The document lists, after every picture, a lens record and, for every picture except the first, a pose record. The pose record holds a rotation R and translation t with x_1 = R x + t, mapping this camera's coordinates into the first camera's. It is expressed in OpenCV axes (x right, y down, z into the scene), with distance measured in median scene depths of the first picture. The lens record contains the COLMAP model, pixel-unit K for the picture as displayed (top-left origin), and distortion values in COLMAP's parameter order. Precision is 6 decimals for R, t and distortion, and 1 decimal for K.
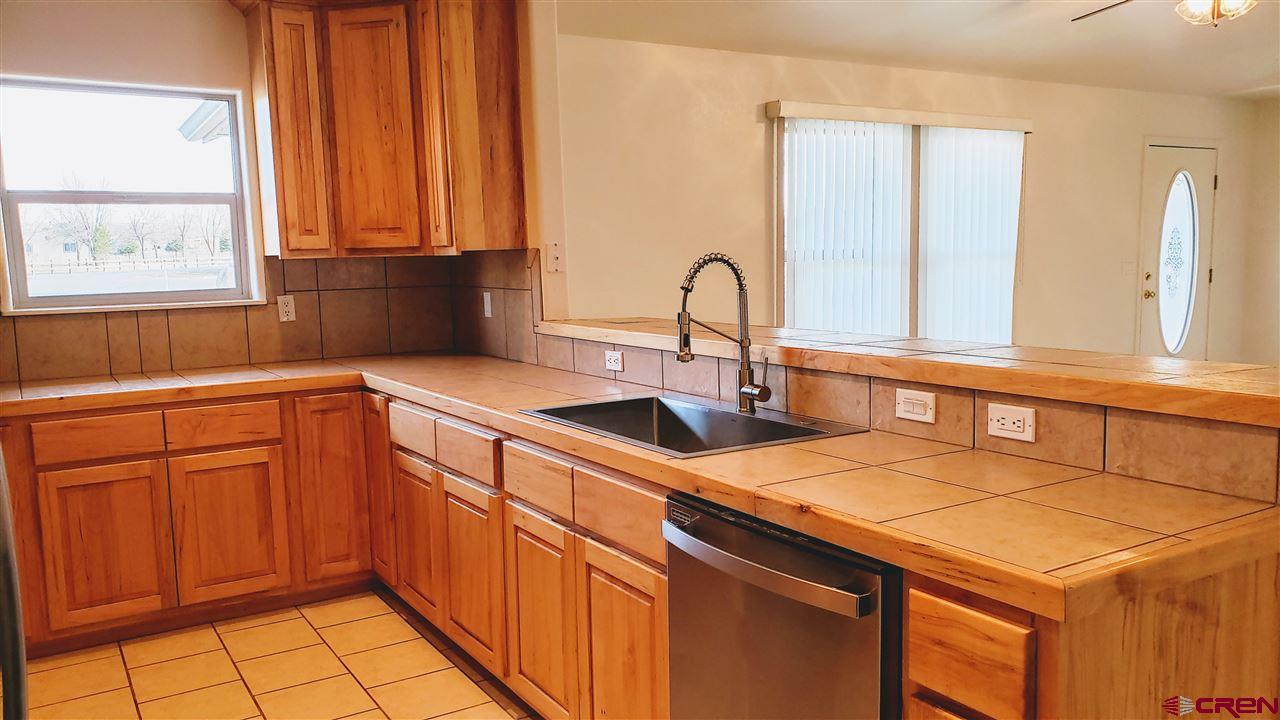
lens RADIAL K [[1008.7, 0, 644.5], [0, 1008.7, 373.9], [0, 0, 1]] dist [0.024262, -0.021149]
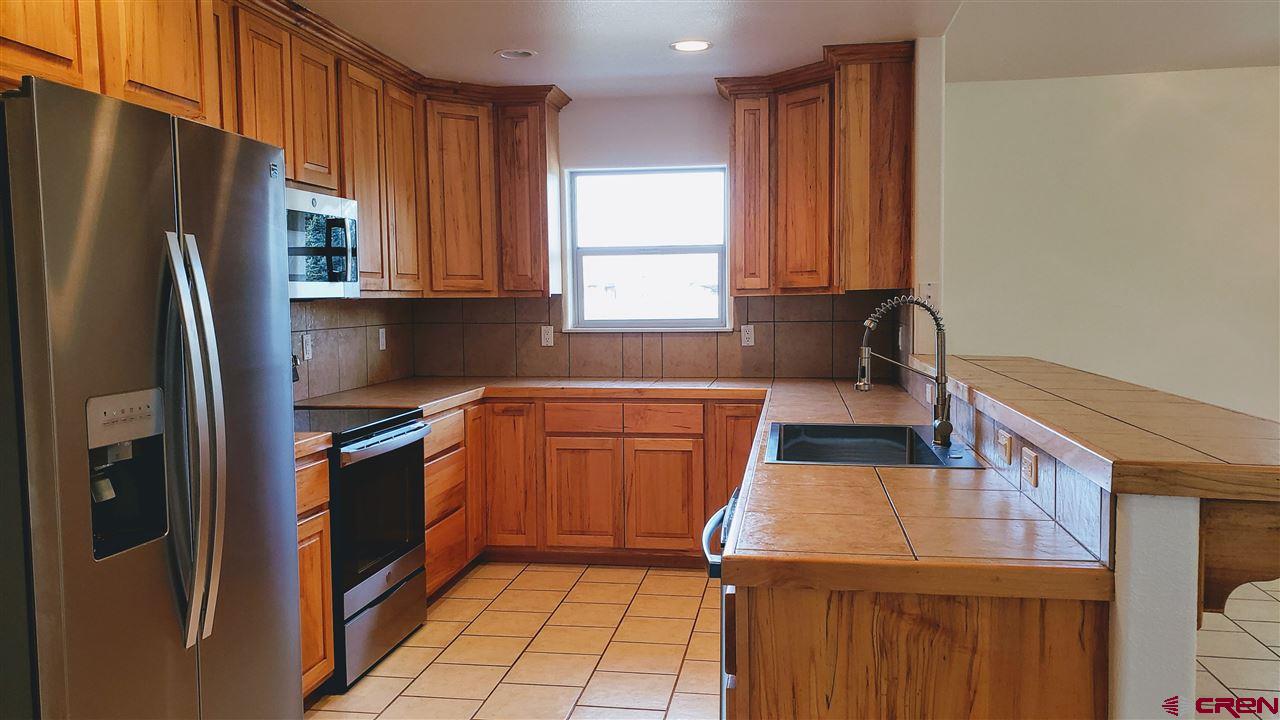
lens RADIAL K [[1008.7, 0, 636.7], [0, 1008.7, 394.7], [0, 0, 1]] dist [0.024262, -0.021149]
pose [[0.744583, 0.079777, -0.662745, 0.417431], [-0.088844, 0.995844, 0.020059, -0.005159], [0.661591, 0.043945, 0.748576, -0.019459]]
